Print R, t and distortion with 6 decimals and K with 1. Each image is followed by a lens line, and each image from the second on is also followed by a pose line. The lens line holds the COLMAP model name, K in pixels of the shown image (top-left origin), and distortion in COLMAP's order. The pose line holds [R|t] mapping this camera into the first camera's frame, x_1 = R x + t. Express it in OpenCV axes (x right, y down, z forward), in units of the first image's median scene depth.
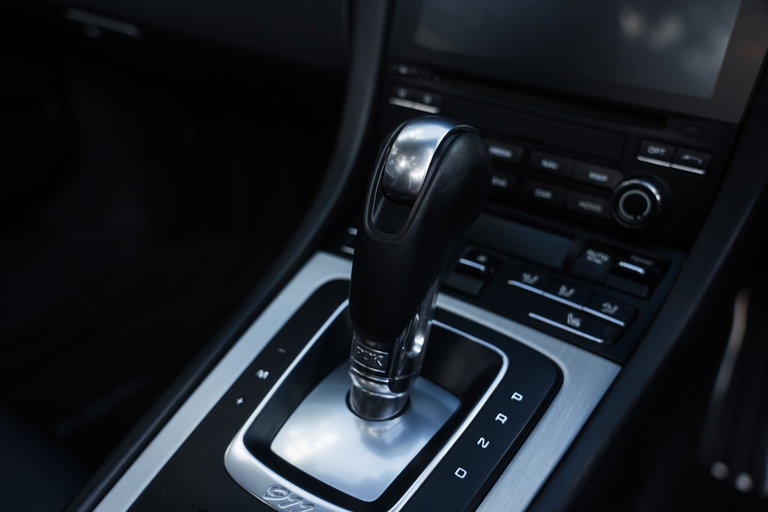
lens RADIAL K [[778.0, 0, 383.8], [0, 778.0, 228.5], [0, 0, 1]] dist [-0.000655, -0.009194]
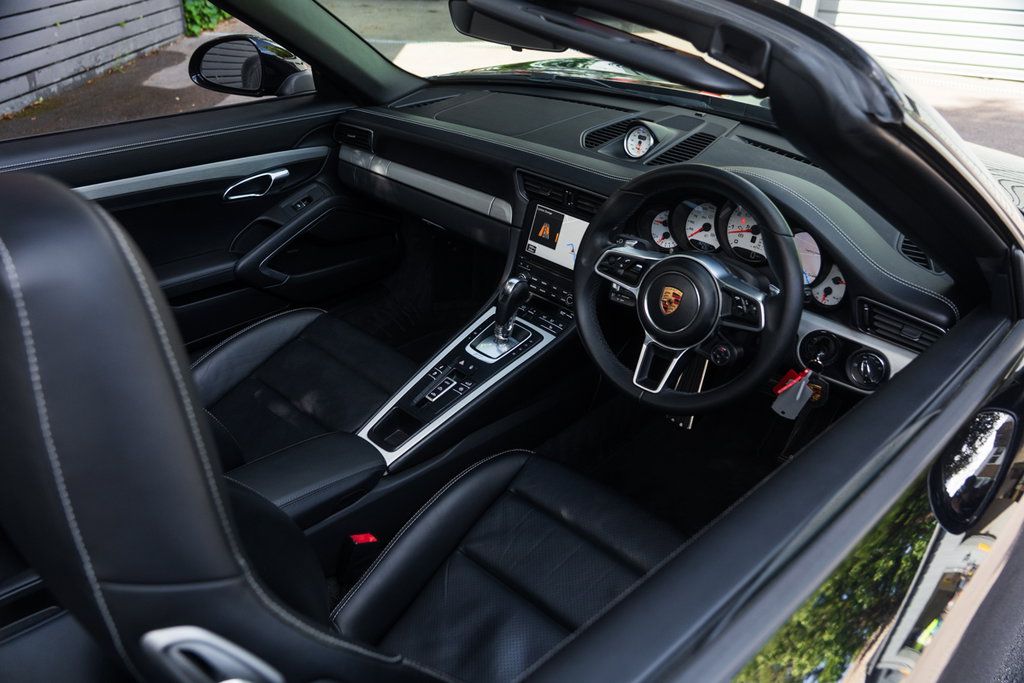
lens RADIAL K [[793.3, 0, 512.0], [0, 793.3, 341.5], [0, 0, 1]] dist [0.008747, -0.001771]
pose [[0.989604, 0.083273, -0.117256, 0.577848], [-0.076757, 0.995300, 0.059044, -0.041275], [0.121622, -0.049430, 0.991345, -3.412440]]
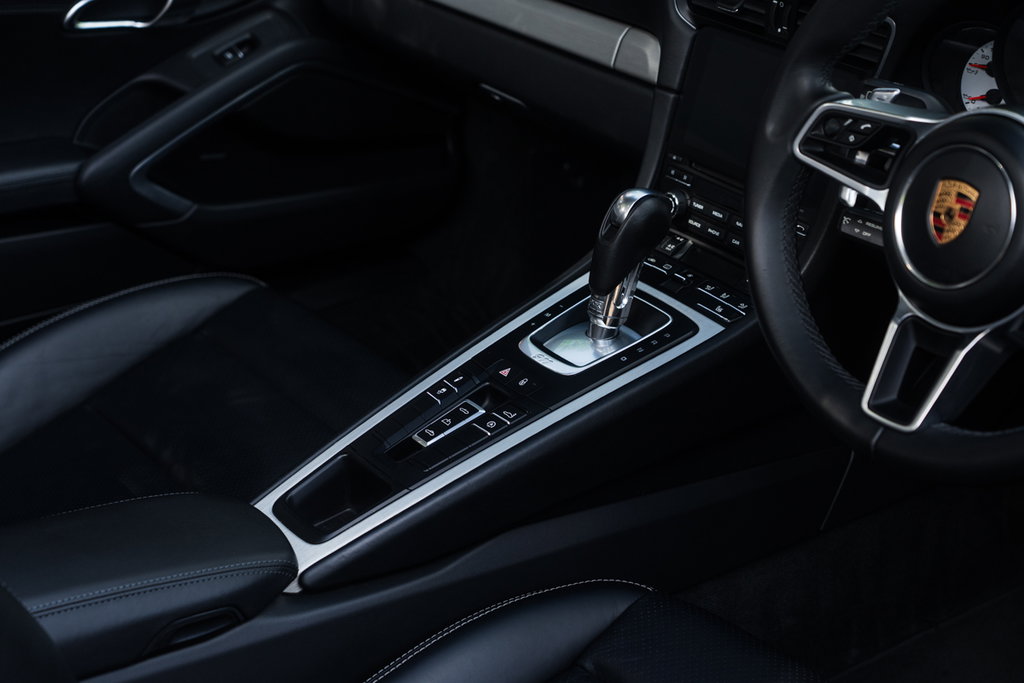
lens RADIAL K [[1843.5, 0, 512.0], [0, 1843.5, 341.5], [0, 0, 1]] dist [0.073599, -0.100319]
pose [[0.942344, 0.122411, -0.311452, 1.199709], [-0.136433, 0.990369, -0.023550, 0.381100], [0.305570, 0.064685, 0.949970, -3.373277]]
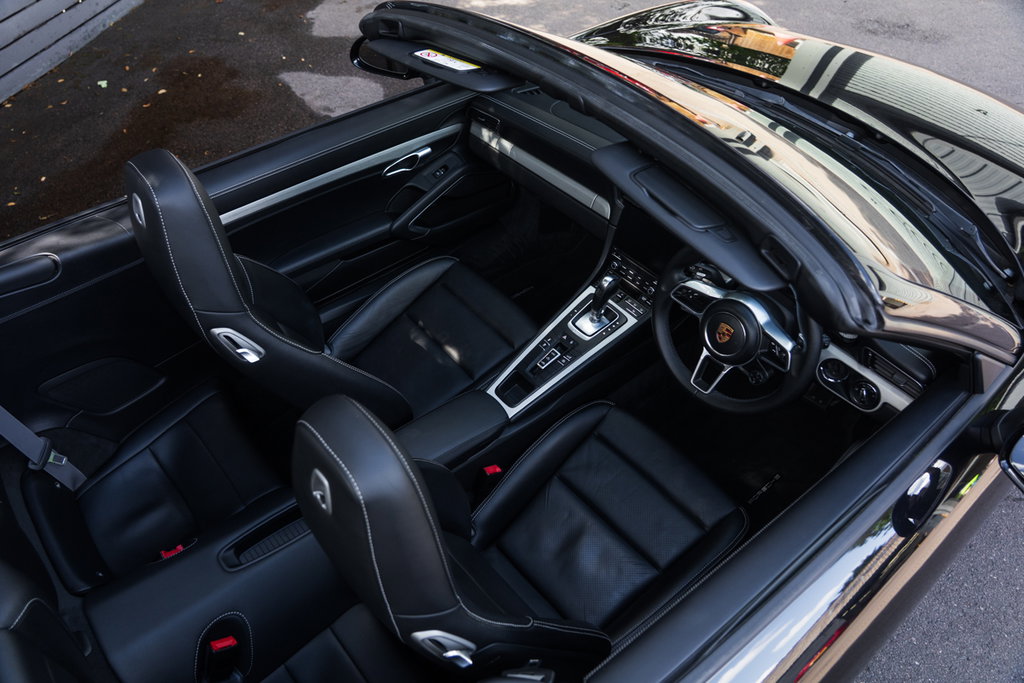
lens RADIAL K [[735.9, 0, 518.7], [0, 735.9, 321.8], [0, 0, 1]] dist [-0.005401, -0.001176]
pose [[0.968186, 0.175893, -0.177981, 0.421242], [-0.111875, 0.940490, 0.320876, -1.449370], [0.223829, -0.290756, 0.930248, -4.209738]]
